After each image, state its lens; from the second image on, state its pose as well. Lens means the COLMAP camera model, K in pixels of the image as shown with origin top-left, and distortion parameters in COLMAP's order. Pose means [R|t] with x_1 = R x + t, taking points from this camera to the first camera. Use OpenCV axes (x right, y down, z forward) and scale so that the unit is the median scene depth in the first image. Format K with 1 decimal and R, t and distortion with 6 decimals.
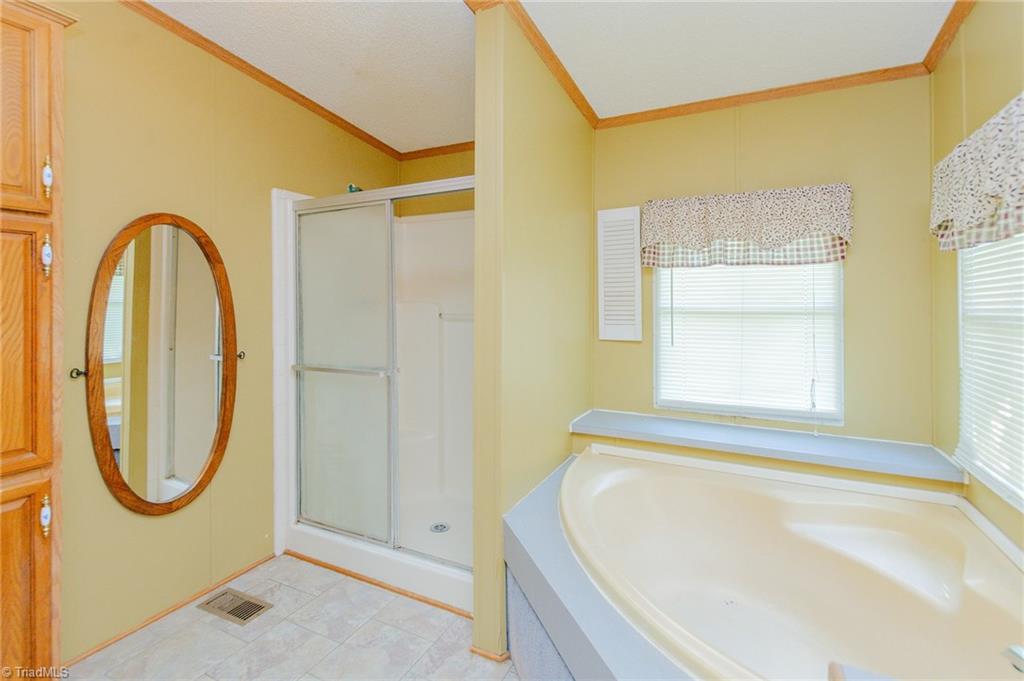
lens RADIAL K [[460.1, 0, 511.9], [0, 460.1, 299.0], [0, 0, 1]] dist [0.000553, -0.000138]
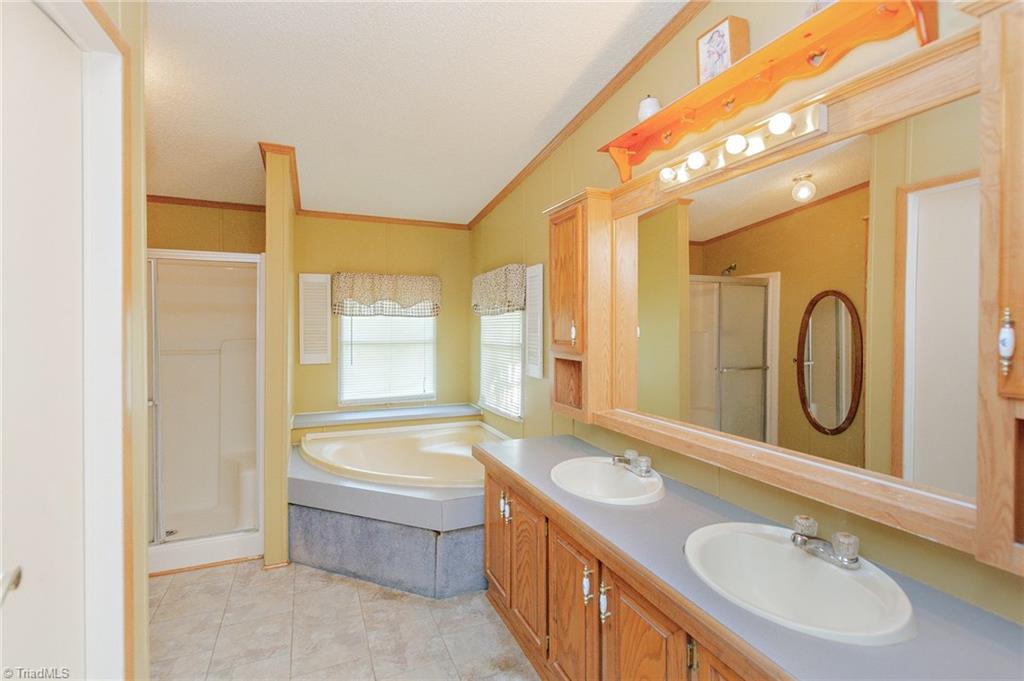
lens RADIAL K [[450.9, 0, 510.4], [0, 450.9, 328.2], [0, 0, 1]] dist [0.000815, -0.000162]
pose [[0.627925, -0.001073, 0.778273, -0.551978], [-0.010087, 0.999904, 0.009517, -0.049509], [-0.778209, -0.013827, 0.627854, -0.429263]]
